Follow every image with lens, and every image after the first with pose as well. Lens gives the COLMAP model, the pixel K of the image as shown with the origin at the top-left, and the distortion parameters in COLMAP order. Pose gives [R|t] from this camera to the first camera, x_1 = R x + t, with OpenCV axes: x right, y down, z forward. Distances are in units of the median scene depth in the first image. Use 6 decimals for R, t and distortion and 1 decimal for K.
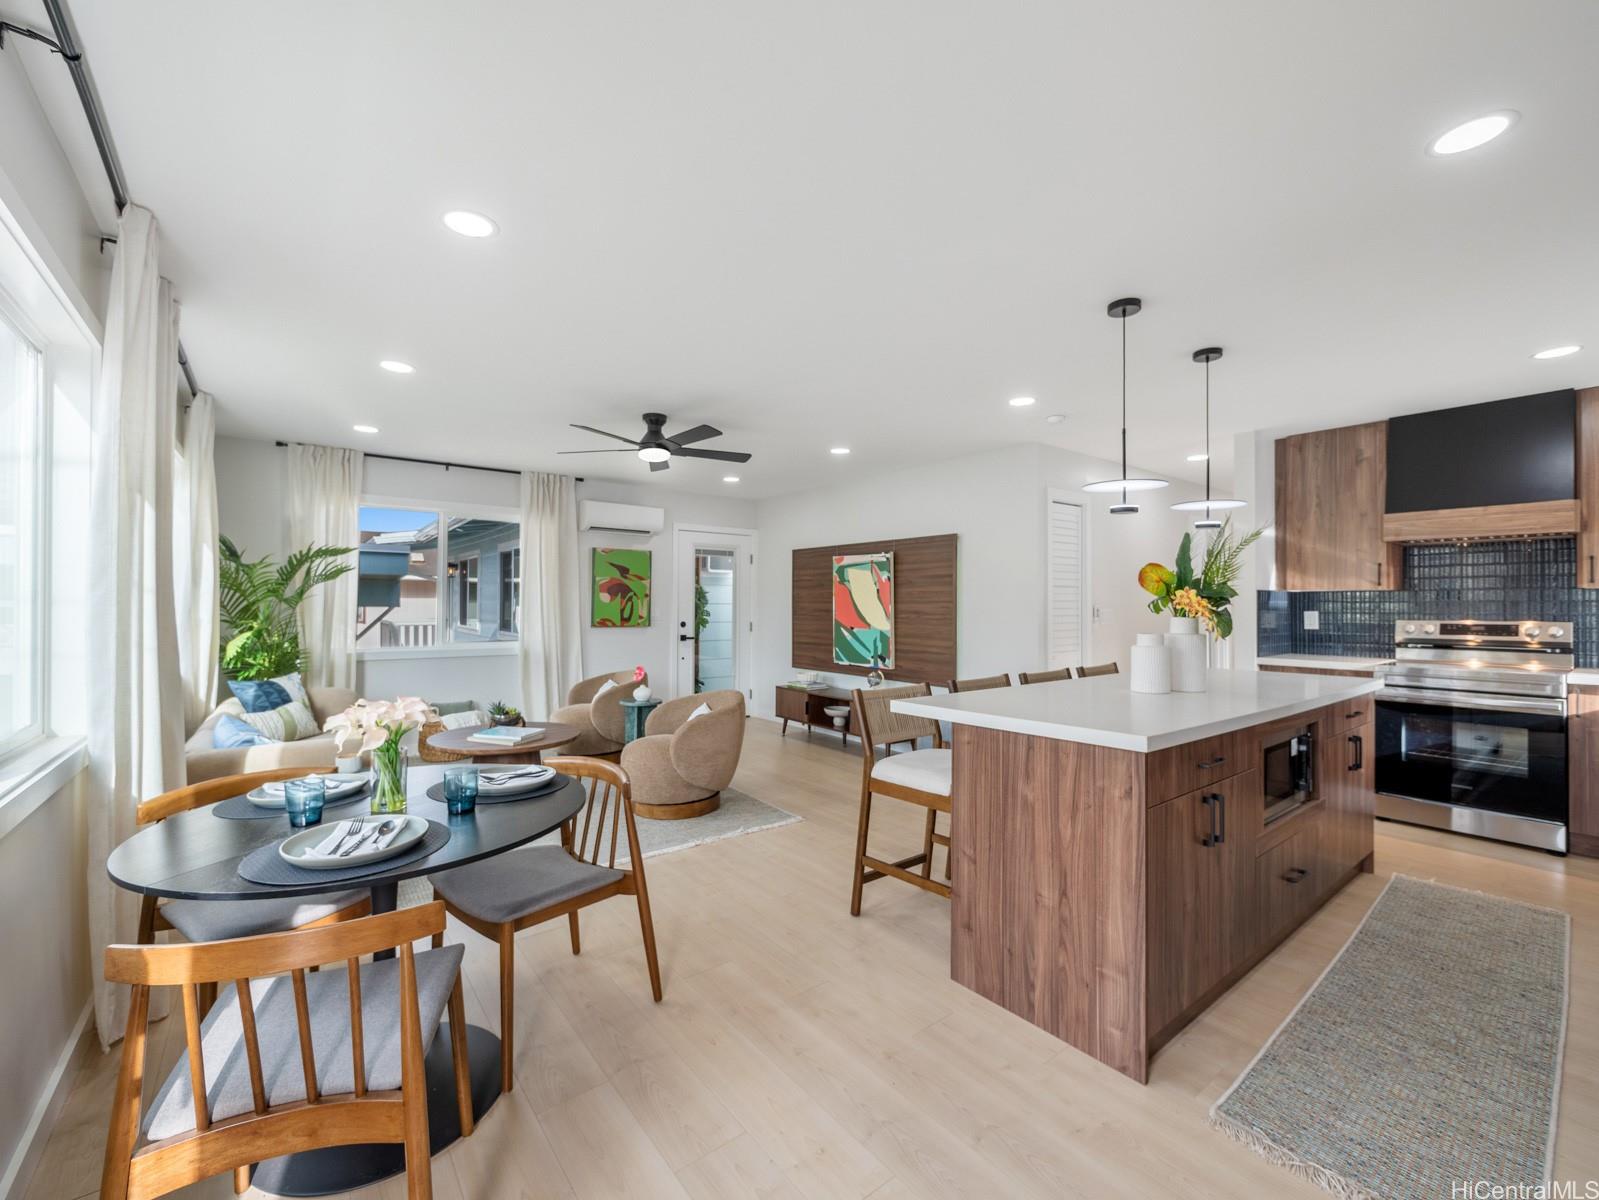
lens RADIAL K [[670.5, 0, 808.6], [0, 670.5, 602.7], [0, 0, 1]] dist [0.000514, 0.000122]
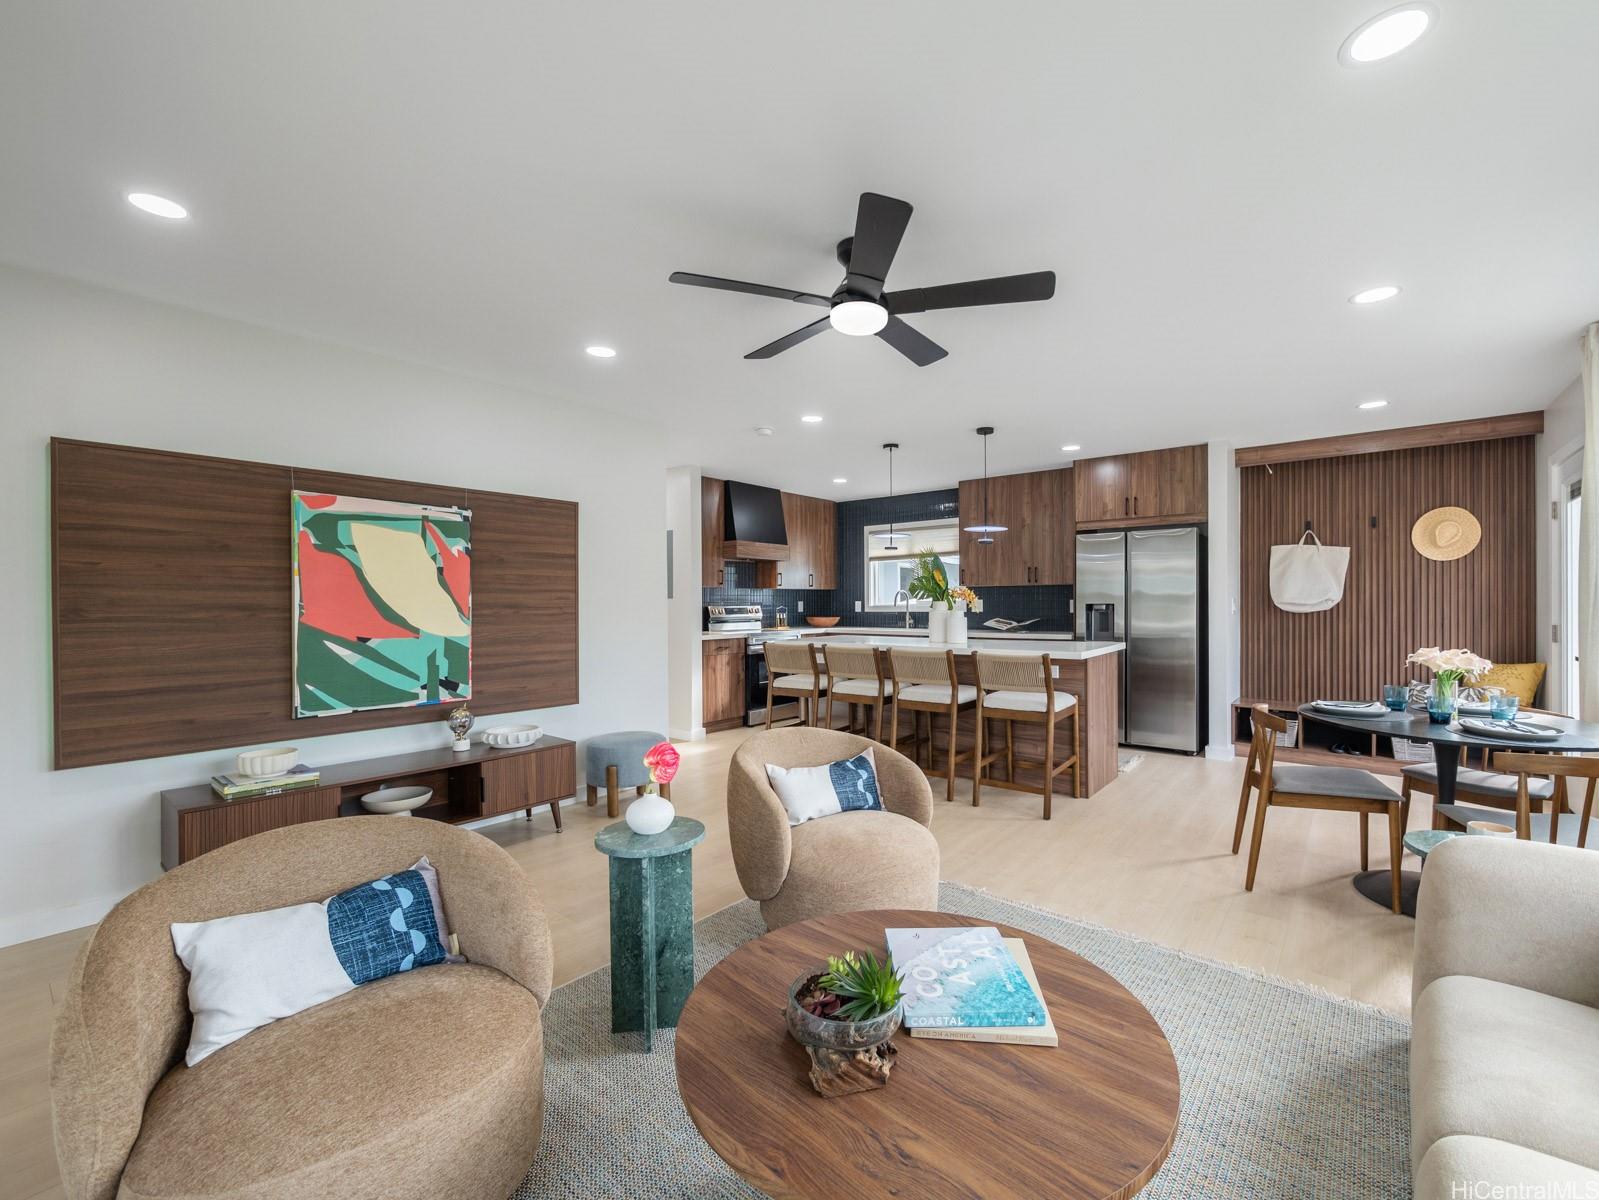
lens RADIAL K [[670.5, 0, 808.6], [0, 670.5, 602.7], [0, 0, 1]] dist [0.000514, 0.000122]
pose [[-0.213304, -0.003783, 0.976978, -0.532890], [0.004767, 0.999977, 0.004913, 0.009051], [-0.976974, 0.005705, -0.213281, 0.811275]]
